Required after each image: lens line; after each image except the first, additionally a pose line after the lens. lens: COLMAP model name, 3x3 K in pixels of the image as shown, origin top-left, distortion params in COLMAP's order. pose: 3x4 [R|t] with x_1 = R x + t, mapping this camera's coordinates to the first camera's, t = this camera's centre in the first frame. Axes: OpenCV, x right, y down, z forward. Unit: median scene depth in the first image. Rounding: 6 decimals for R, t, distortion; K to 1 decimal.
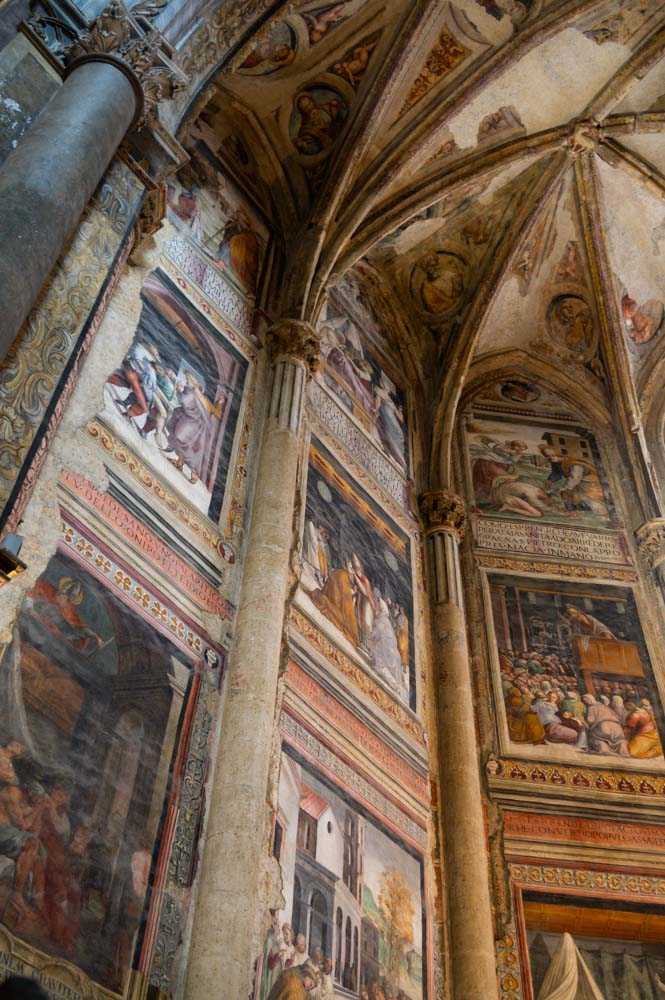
lens RADIAL K [[1045.7, 0, 335.5], [0, 1045.7, 497.8], [0, 0, 1]] dist [-0.048288, 0.000000]
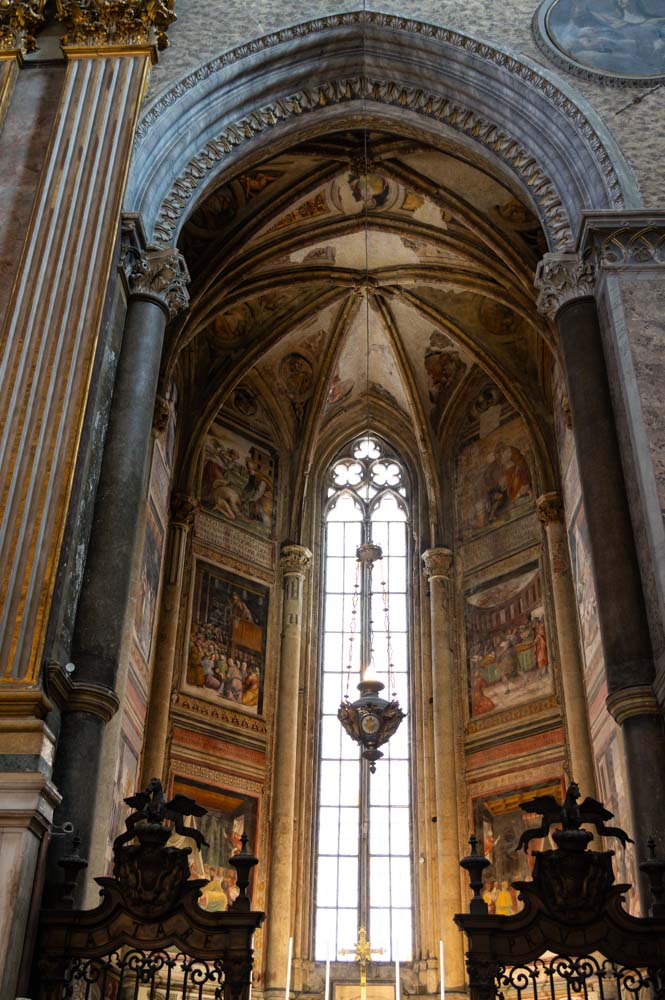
lens RADIAL K [[1029.0, 0, 332.0], [0, 1029.0, 501.6], [0, 0, 1]] dist [0.005317, 0.000000]
pose [[0.818912, 0.287525, 0.496702, -0.557662], [-0.440583, 0.869567, 0.223024, -0.506038], [-0.367791, -0.401475, 0.838777, -0.403325]]
